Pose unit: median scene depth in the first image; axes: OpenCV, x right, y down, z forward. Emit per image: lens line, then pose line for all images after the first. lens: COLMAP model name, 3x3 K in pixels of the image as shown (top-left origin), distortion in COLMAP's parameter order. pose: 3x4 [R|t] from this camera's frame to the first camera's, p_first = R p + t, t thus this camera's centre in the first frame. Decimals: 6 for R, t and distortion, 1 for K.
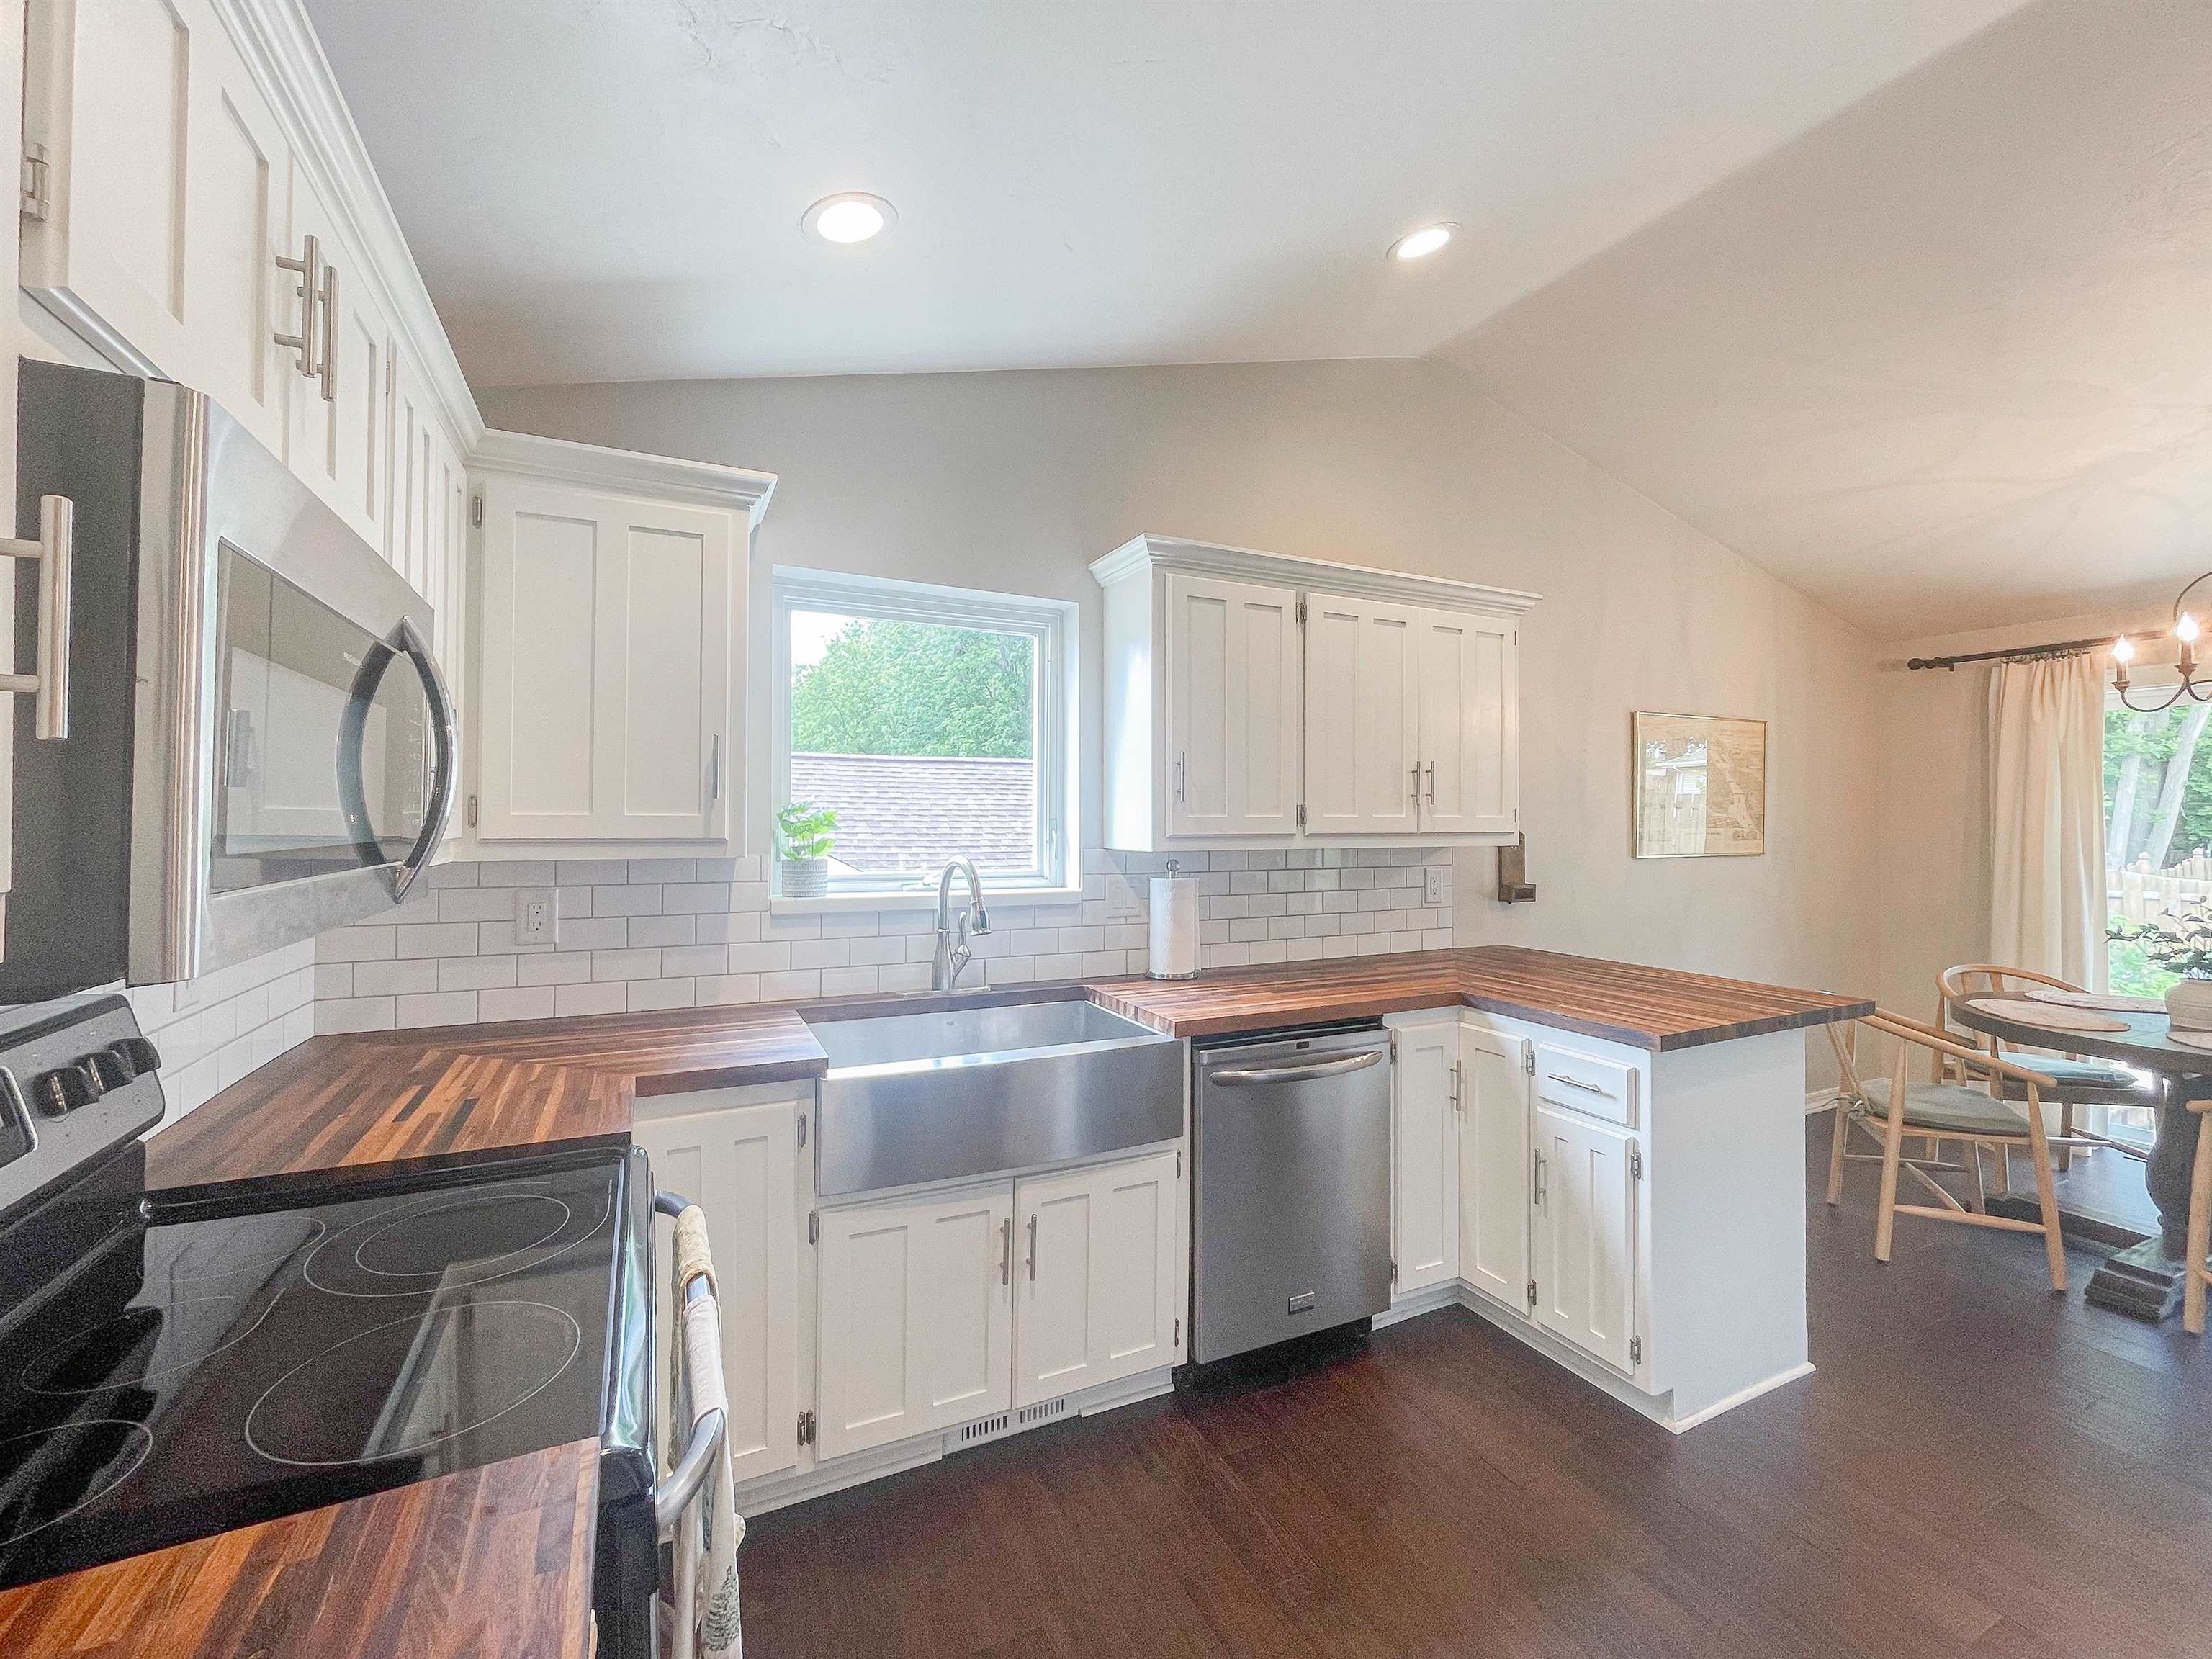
lens RADIAL K [[905.4, 0, 1068.8], [0, 905.4, 805.5], [0, 0, 1]] dist [-0.003744, -0.000156]
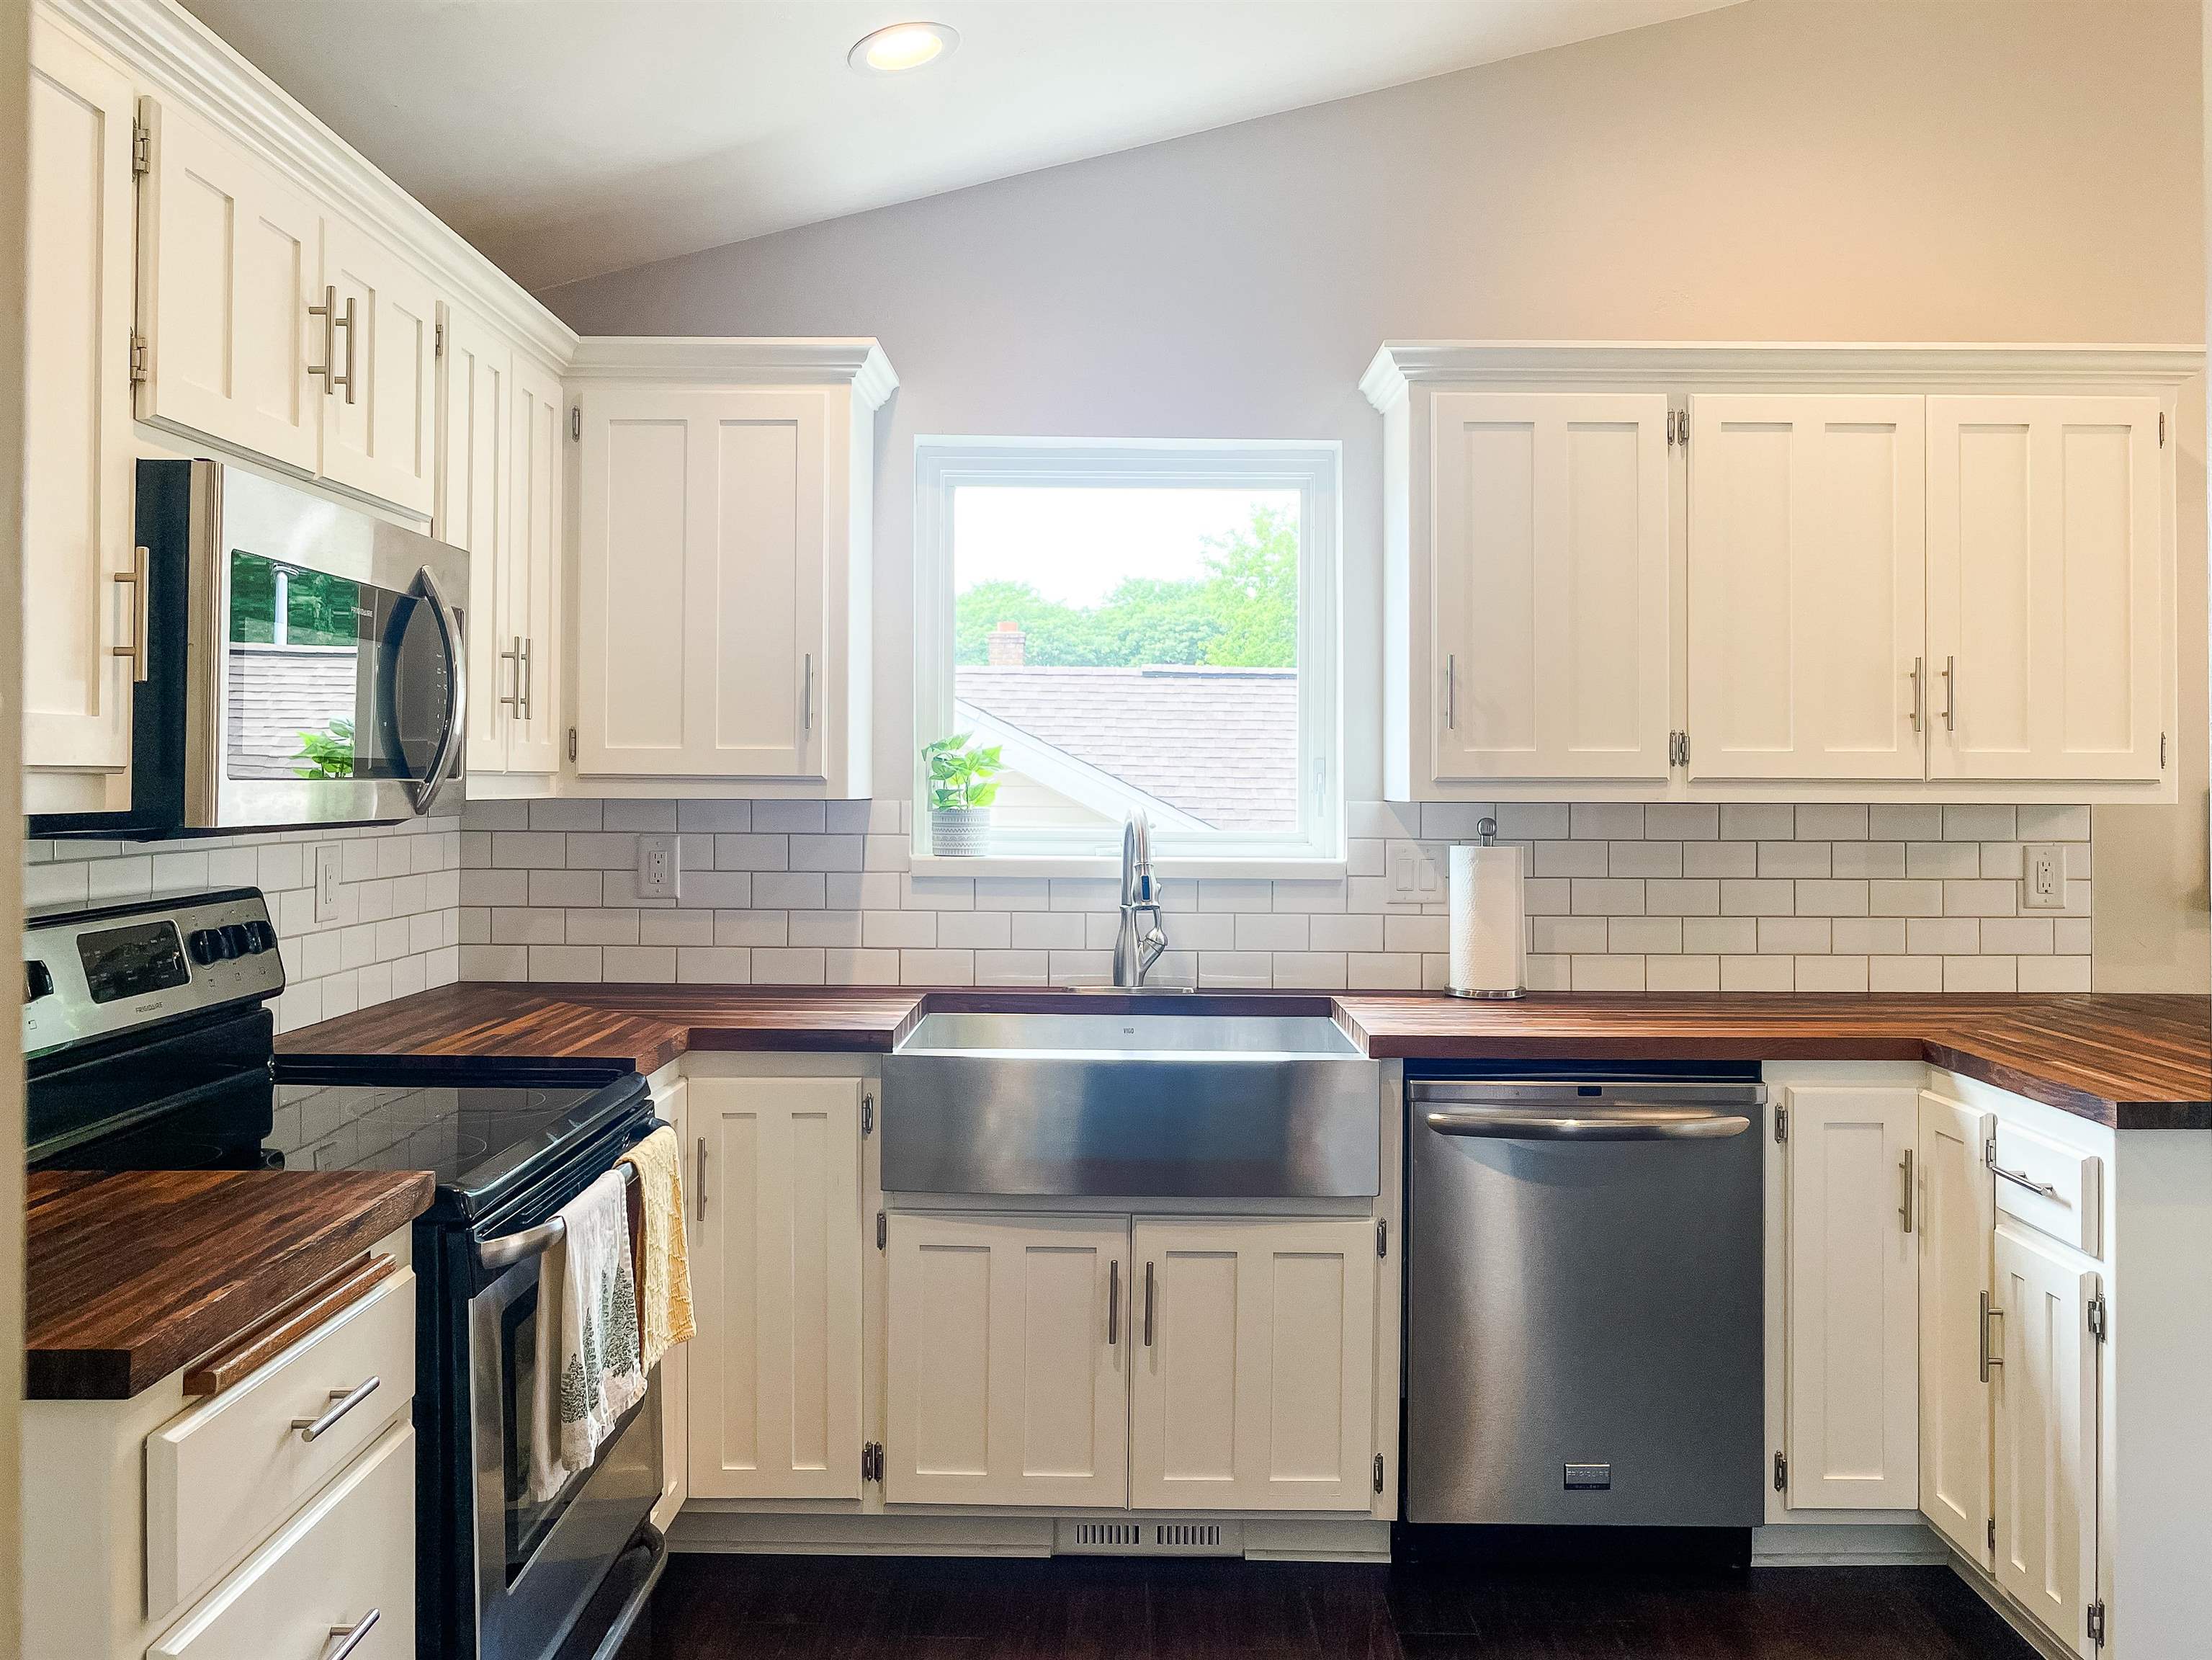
lens RADIAL K [[1677.0, 0, 1081.1], [0, 1677.0, 762.0], [0, 0, 1]] dist [-0.024013, 0.013224]
pose [[0.901187, -0.004512, -0.433407, 0.438134], [0.004160, 0.999990, -0.001759, 0.023046], [0.433410, -0.000218, 0.901197, -0.259349]]
